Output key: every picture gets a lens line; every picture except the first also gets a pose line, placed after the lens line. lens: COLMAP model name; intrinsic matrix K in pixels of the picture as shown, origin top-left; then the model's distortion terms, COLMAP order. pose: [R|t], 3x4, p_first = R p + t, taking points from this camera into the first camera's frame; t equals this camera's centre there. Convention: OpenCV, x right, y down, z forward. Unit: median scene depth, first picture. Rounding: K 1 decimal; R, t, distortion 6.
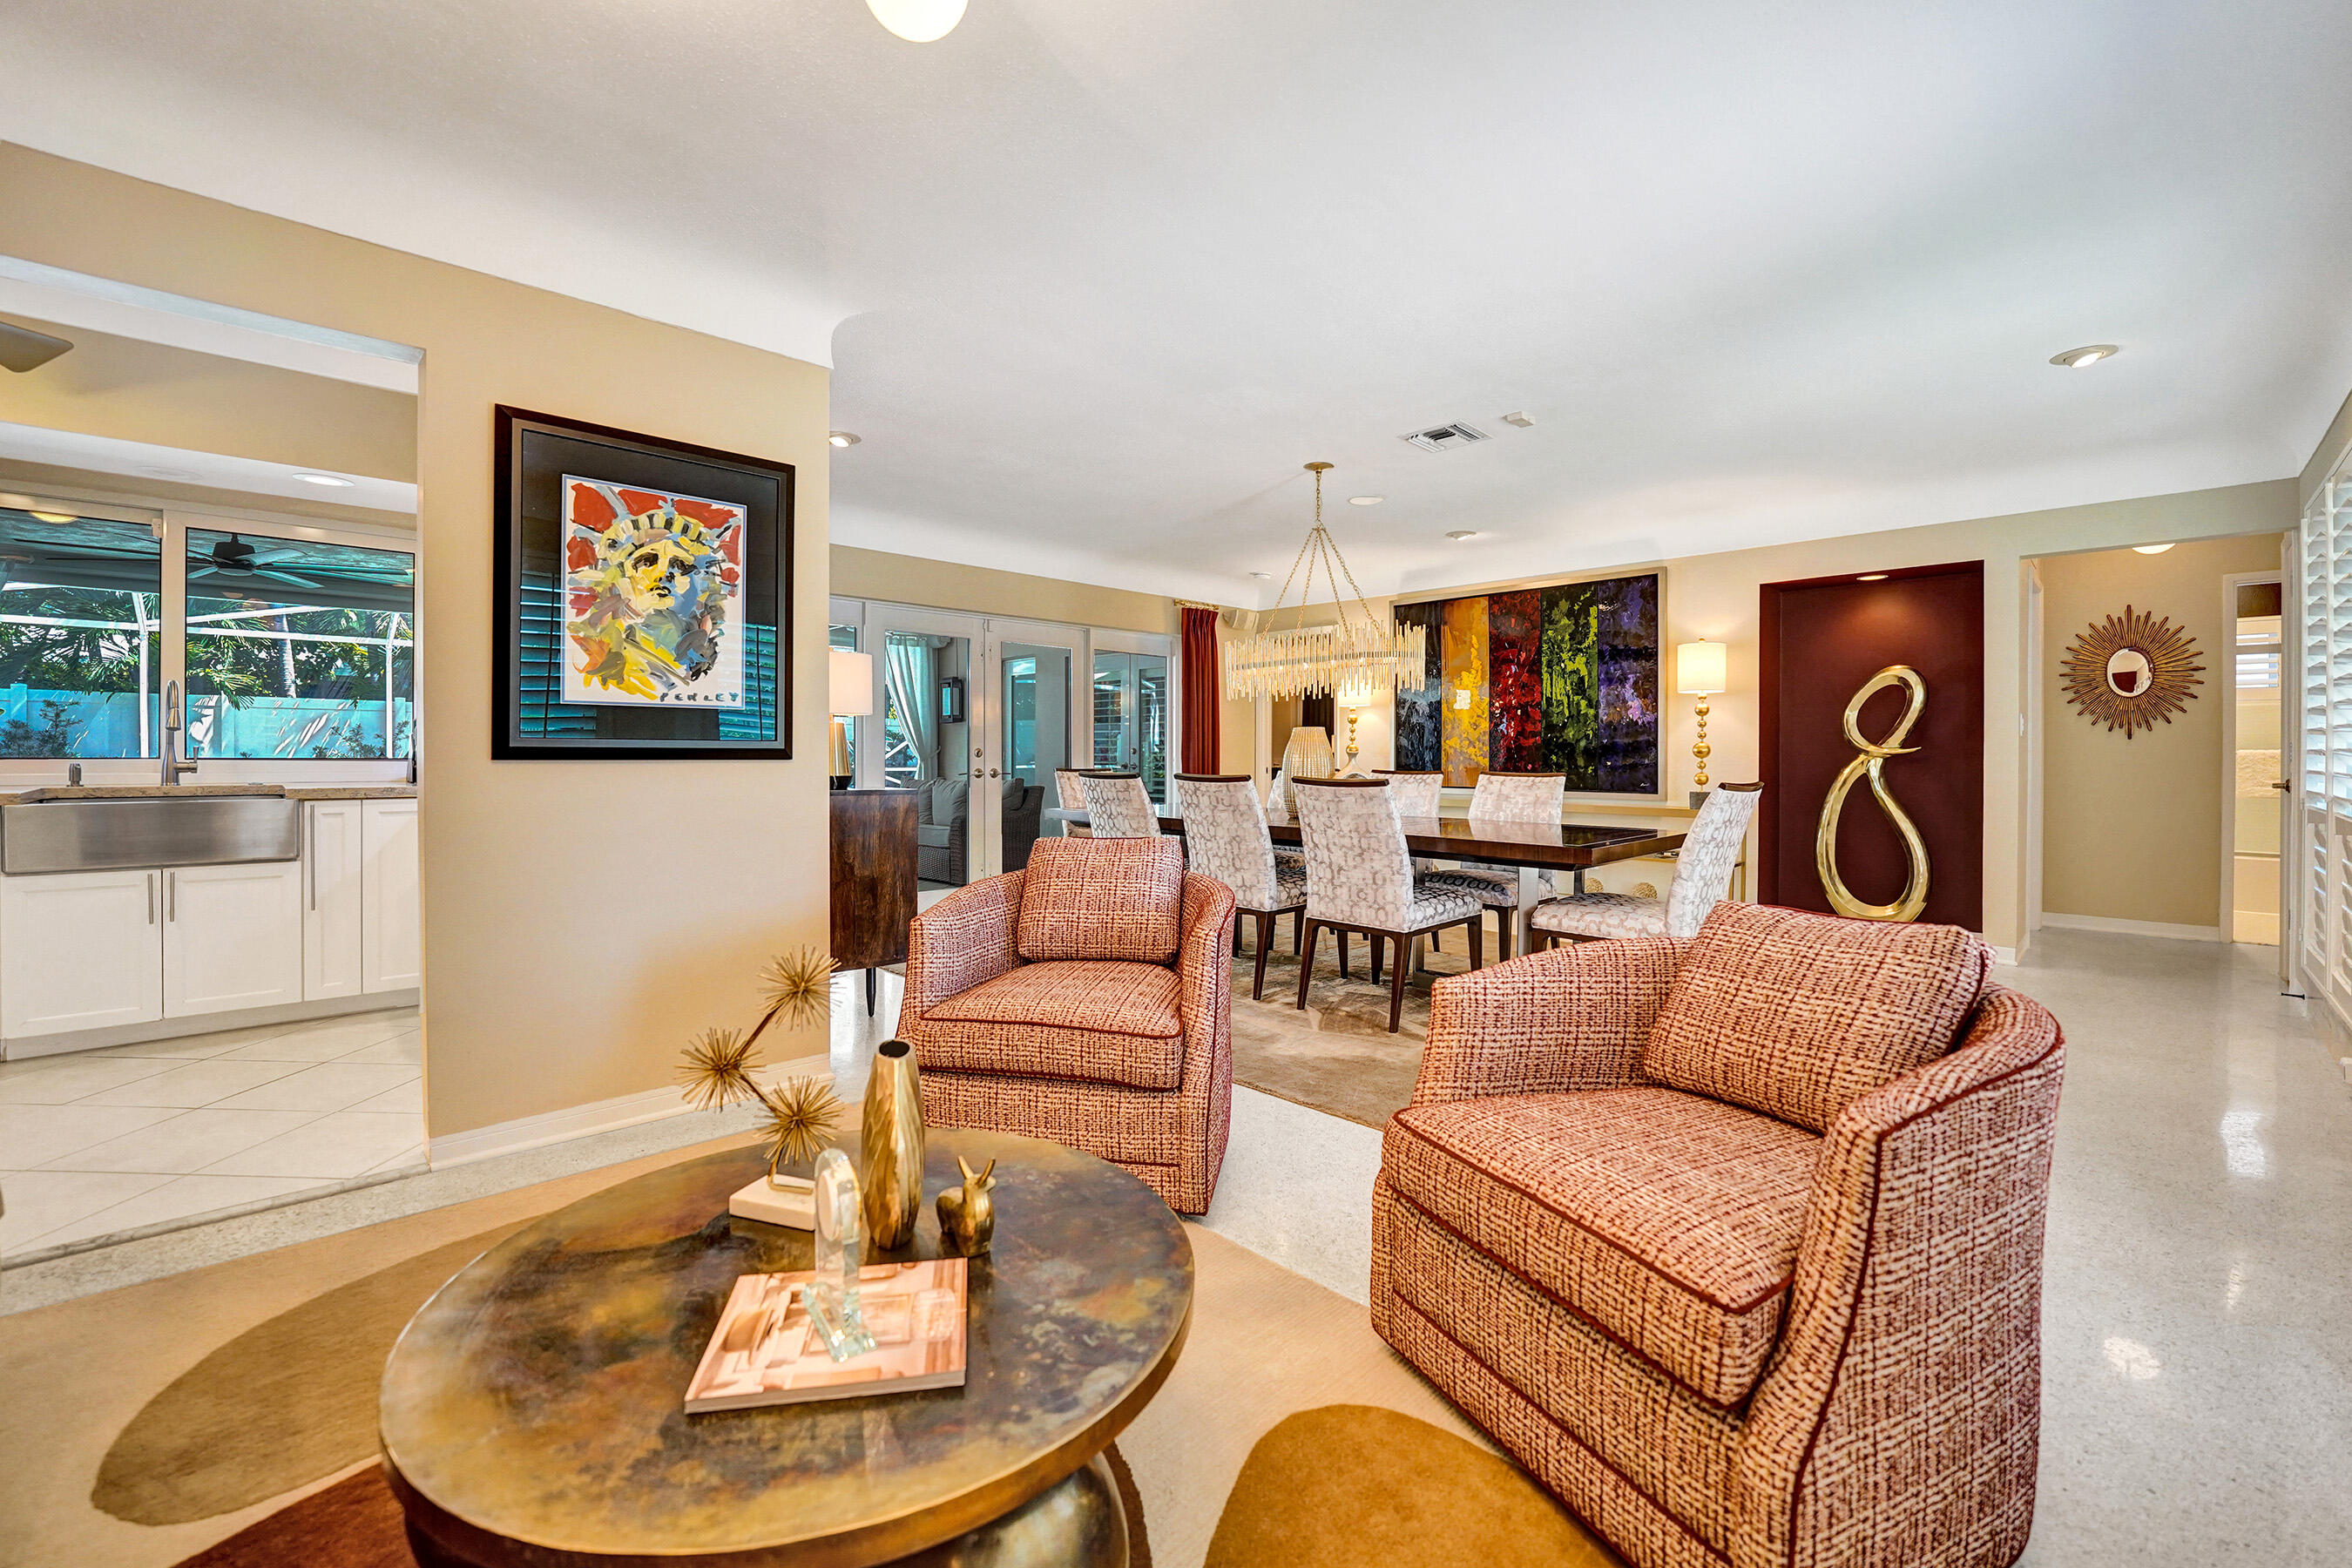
lens RADIAL K [[972.6, 0, 1169.8], [0, 972.6, 752.3], [0, 0, 1]] dist [-0.001455, -0.000235]
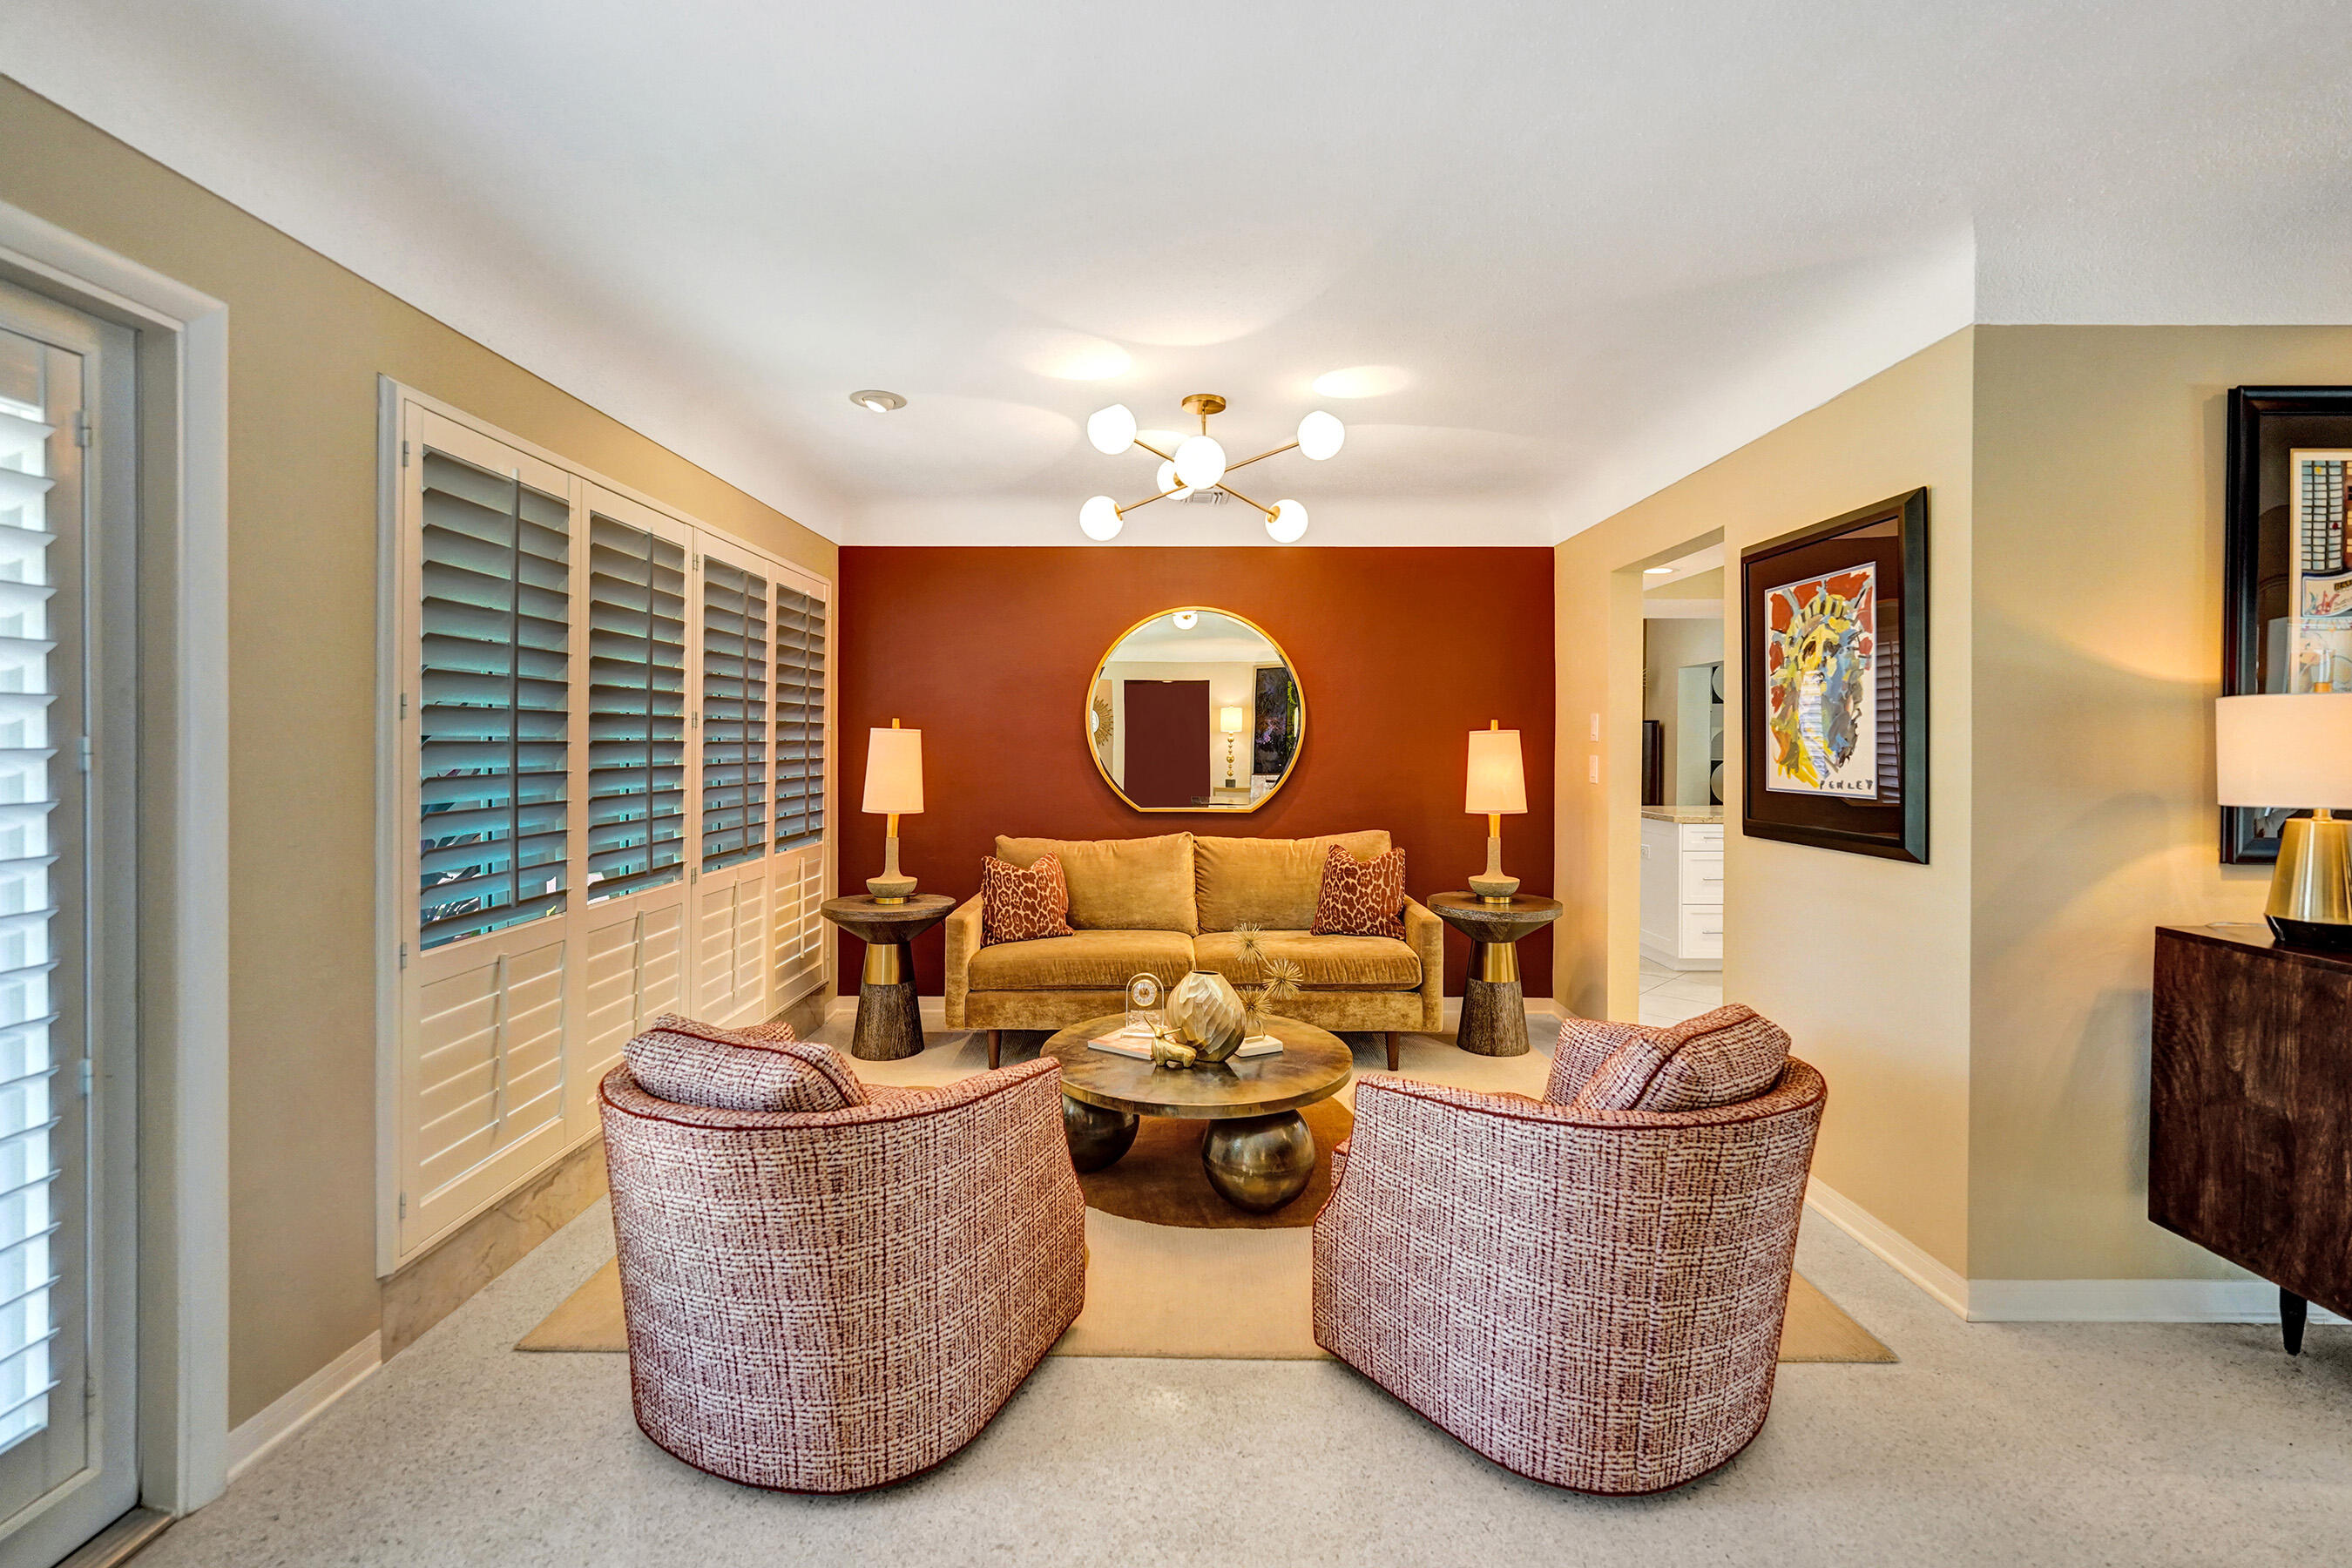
lens RADIAL K [[1052.2, 0, 1176.6], [0, 1052.2, 747.7], [0, 0, 1]] dist [-0.000291, -0.000016]
pose [[-0.699299, 0.000342, -0.714829, 0.692060], [-0.003287, 0.999988, 0.003694, -0.095807], [0.714822, 0.004933, -0.699289, 1.273284]]
